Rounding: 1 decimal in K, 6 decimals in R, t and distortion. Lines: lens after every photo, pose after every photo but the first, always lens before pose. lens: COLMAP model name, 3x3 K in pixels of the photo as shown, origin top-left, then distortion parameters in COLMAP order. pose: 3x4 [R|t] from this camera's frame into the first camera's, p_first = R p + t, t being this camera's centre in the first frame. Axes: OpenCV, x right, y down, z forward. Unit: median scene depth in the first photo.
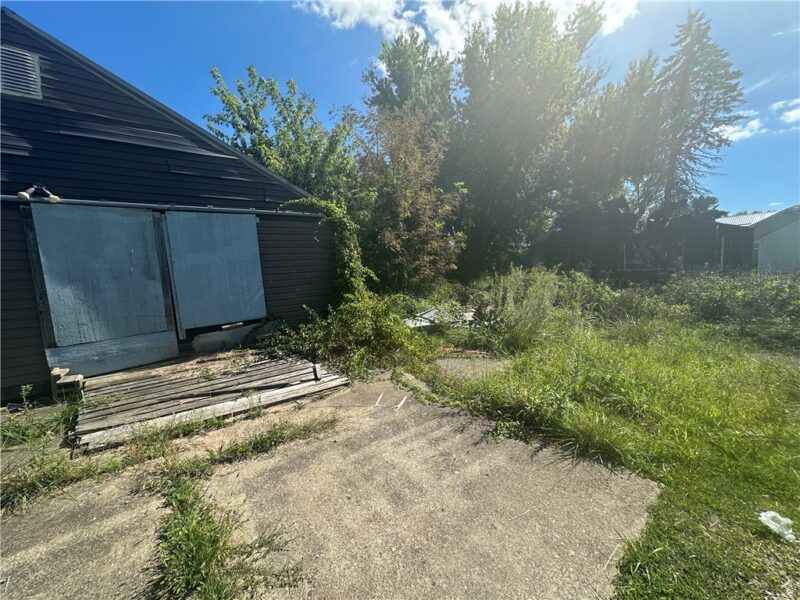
lens RADIAL K [[320.0, 0, 400.0], [0, 320.0, 300.0], [0, 0, 1]] dist [-0.001518, 0.000285]
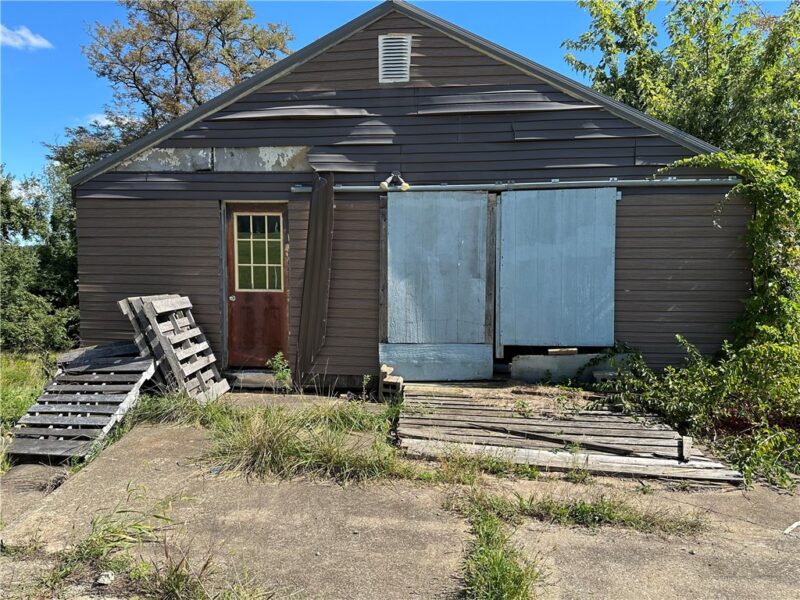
lens RADIAL K [[560.0, 0, 396.3], [0, 560.0, 303.9], [0, 0, 1]] dist [0.076893, -0.100714]
pose [[0.708677, 0.095521, -0.699037, 0.077599], [-0.118083, 0.992875, 0.015961, 0.004103], [0.695581, 0.071233, 0.714907, -0.155745]]
